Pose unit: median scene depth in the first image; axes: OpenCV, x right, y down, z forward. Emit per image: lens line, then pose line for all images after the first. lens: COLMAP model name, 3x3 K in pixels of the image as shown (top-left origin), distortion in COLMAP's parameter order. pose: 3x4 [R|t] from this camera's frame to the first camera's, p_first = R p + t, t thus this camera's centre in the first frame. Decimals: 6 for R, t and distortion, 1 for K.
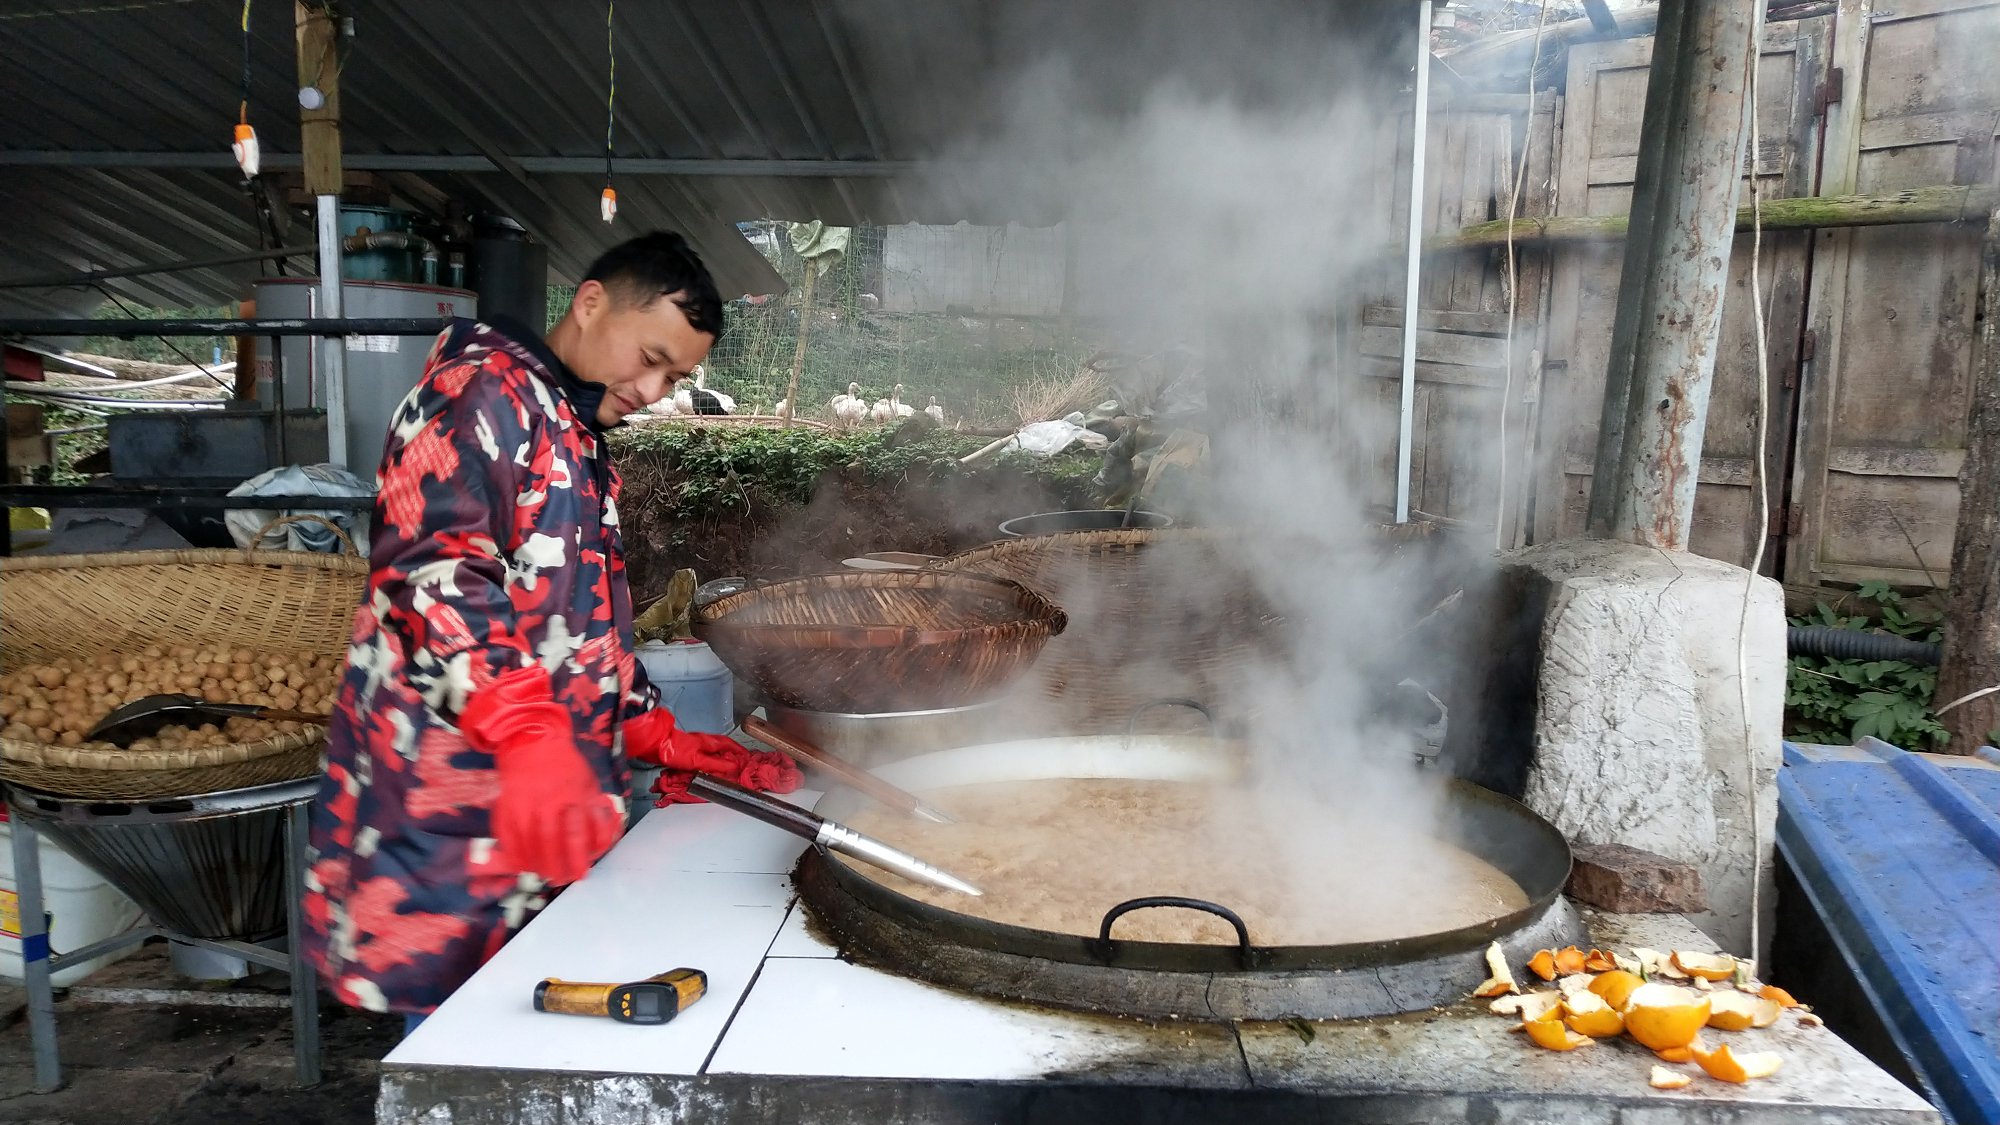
lens RADIAL K [[1463.3, 0, 1005.7], [0, 1463.3, 565.2], [0, 0, 1]] dist [0.032844, -0.028139]
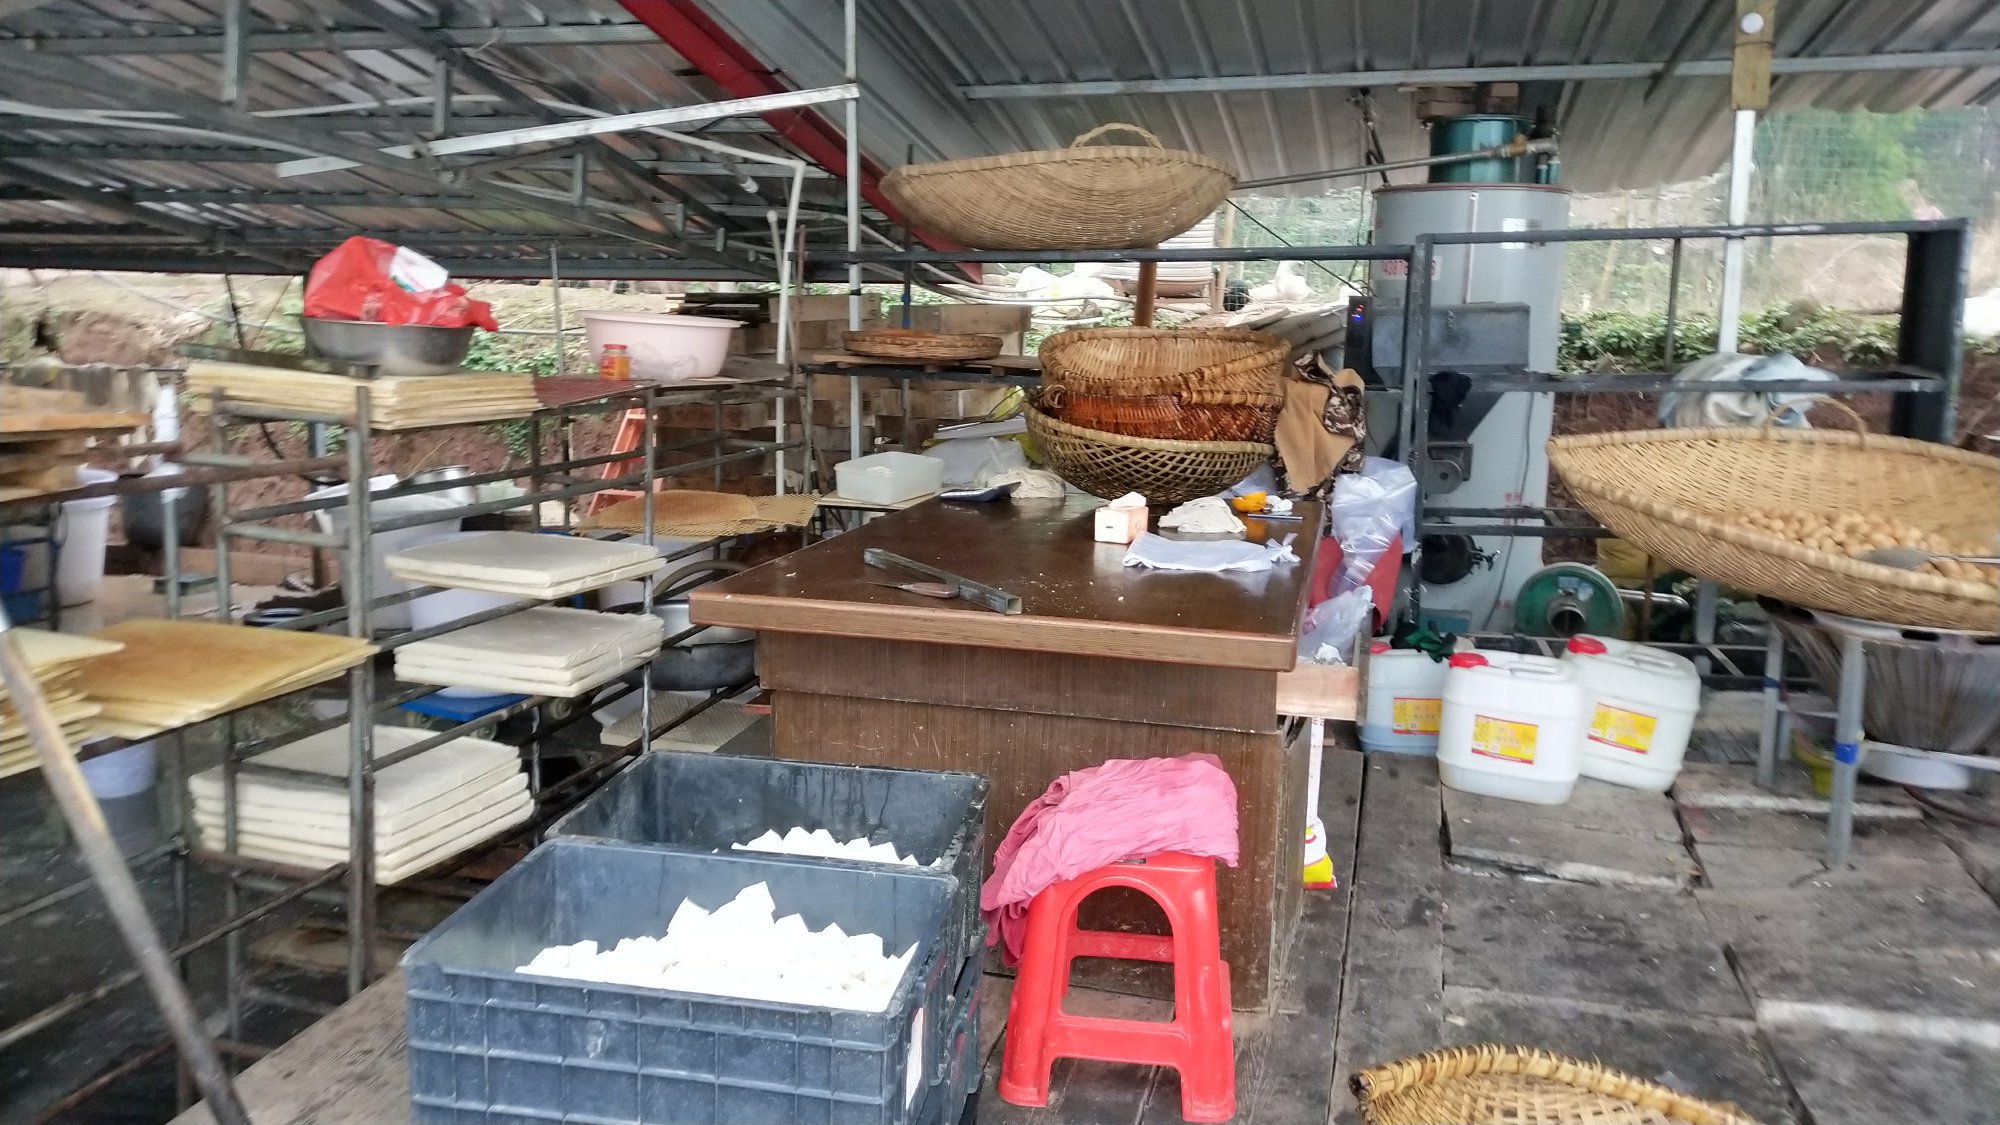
lens RADIAL K [[1463.3, 0, 970.2], [0, 1463.3, 530.0], [0, 0, 1]] dist [0.032844, -0.028139]
pose [[0.982342, 0.012981, -0.186645, -0.827767], [-0.002545, 0.998425, 0.056045, 0.006075], [0.187079, -0.054580, 0.980827, -0.227435]]
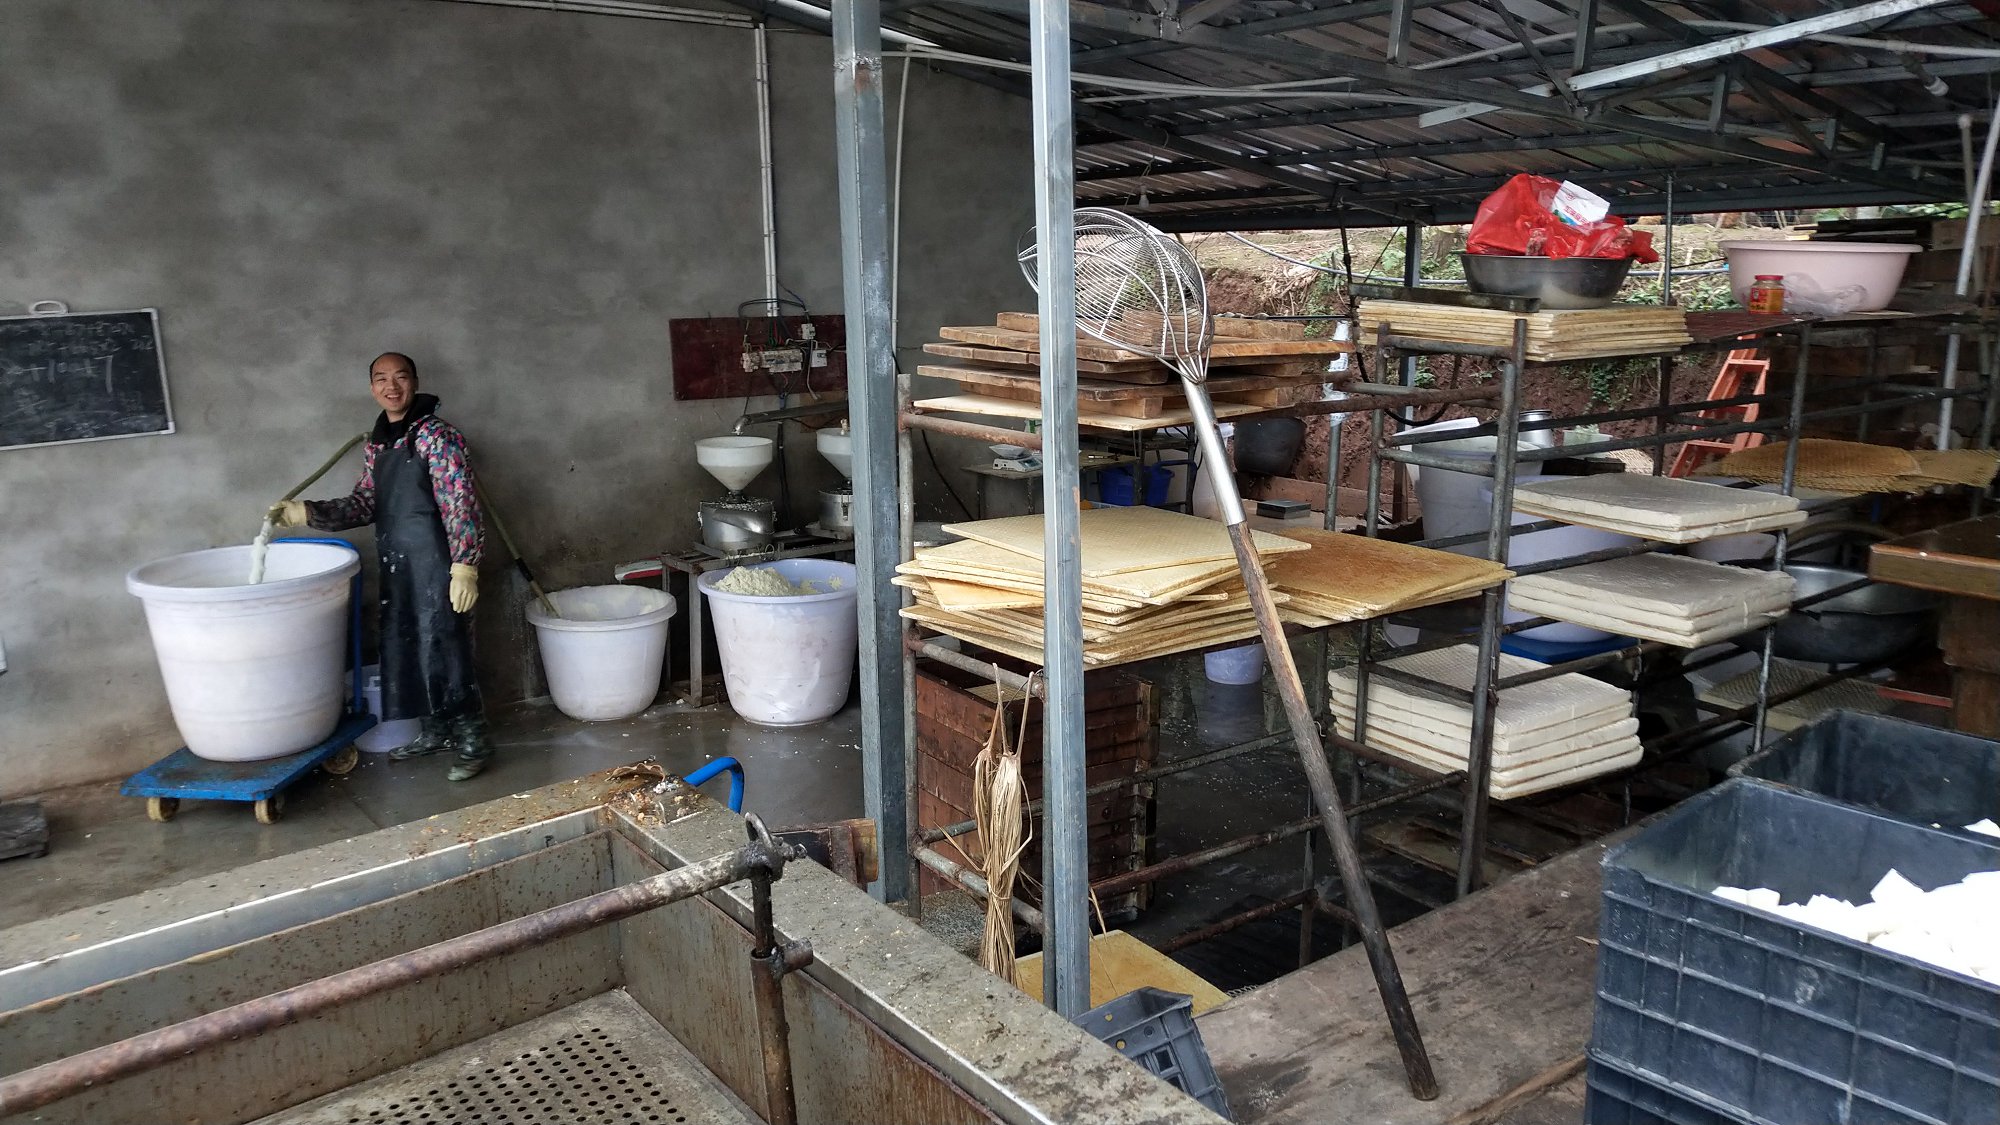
lens RADIAL K [[1463.3, 0, 997.8], [0, 1463.3, 542.7], [0, 0, 1]] dist [0.032844, -0.028139]
pose [[0.652297, 0.100547, -0.751265, -0.857715], [-0.026955, 0.993613, 0.109578, 0.014714], [0.757484, -0.051227, 0.650841, -0.262423]]
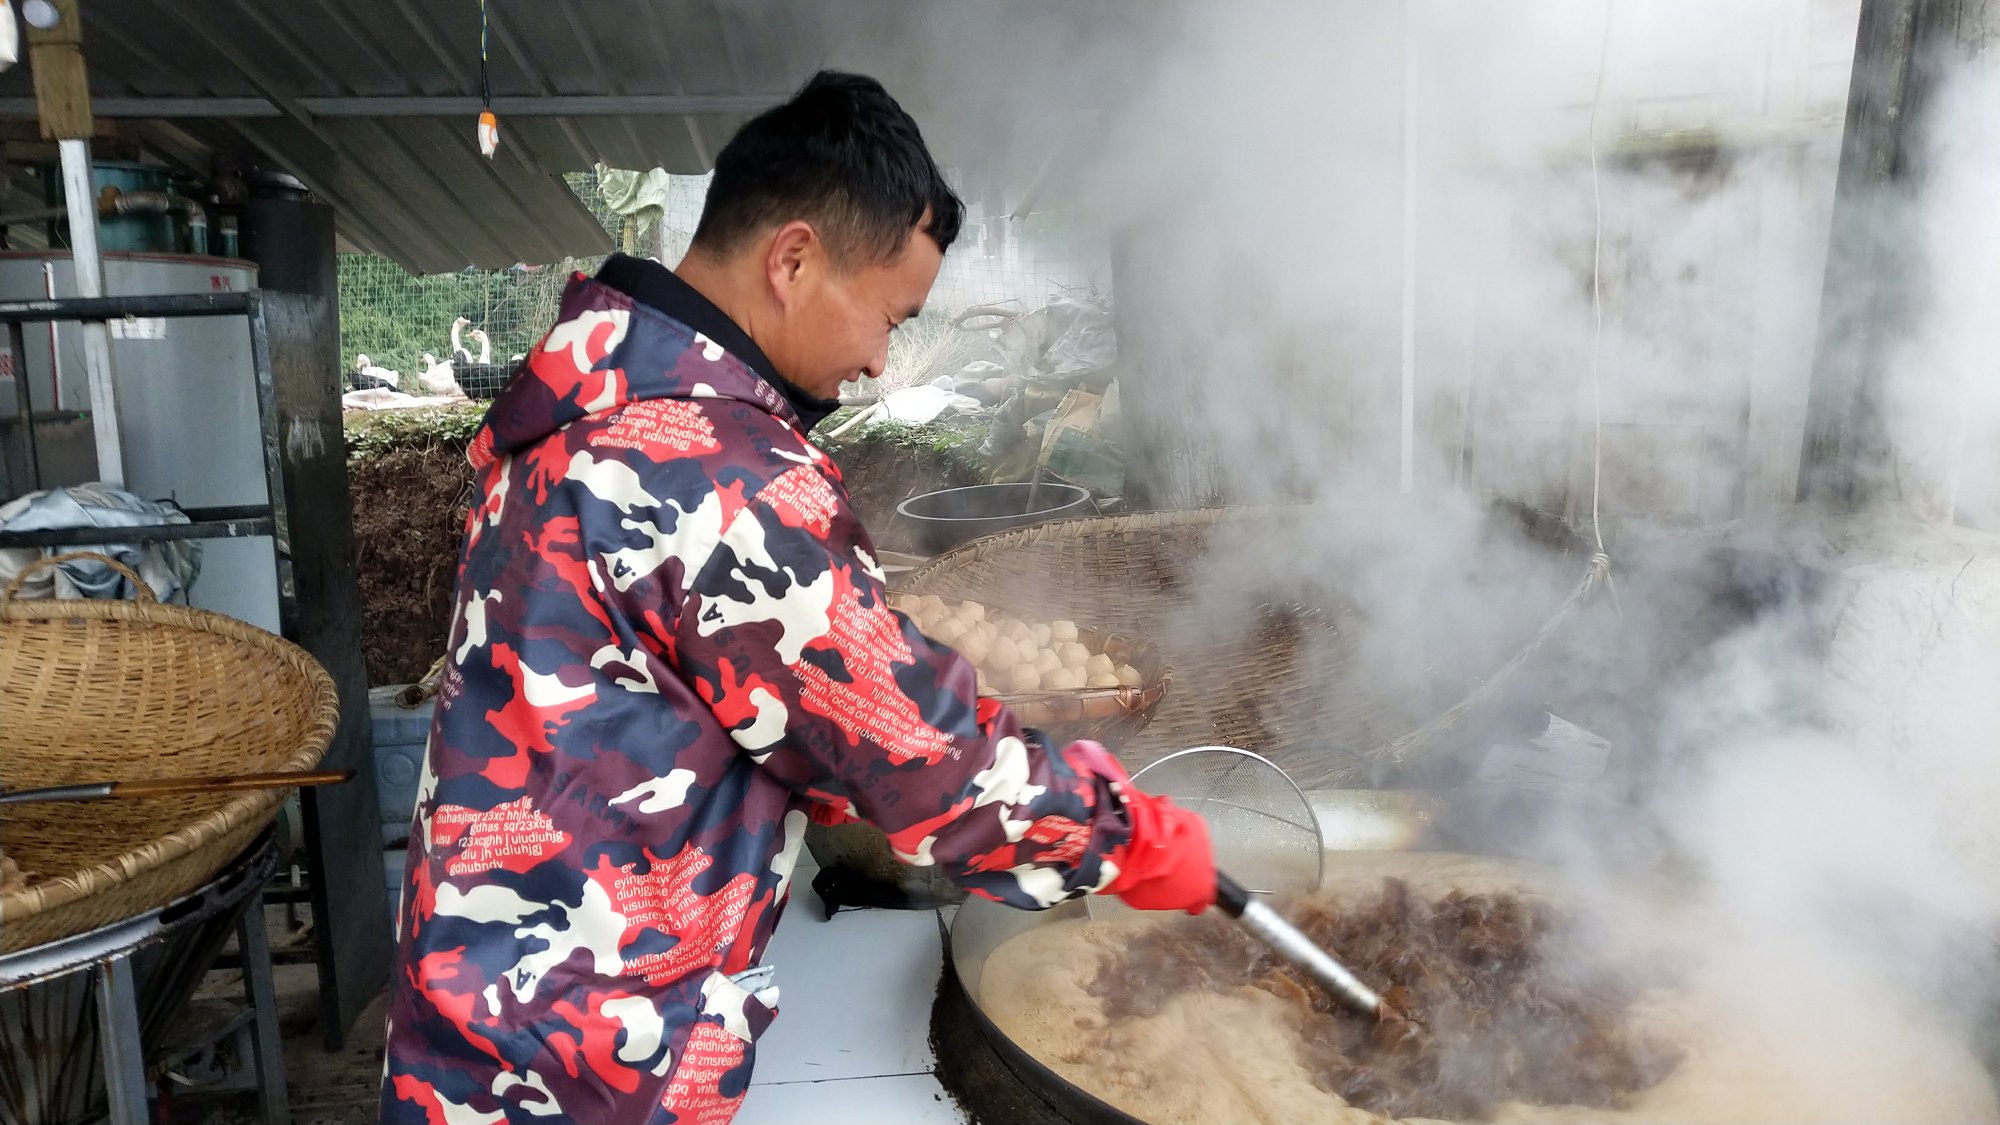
lens RADIAL K [[1463.3, 0, 987.1], [0, 1463.3, 565.2], [0, 0, 1]] dist [0.032844, -0.028139]
pose [[0.989873, -0.058603, 0.129292, -0.093954], [0.055091, 0.998013, 0.030575, -0.022738], [-0.130827, -0.023143, 0.991135, 0.152774]]
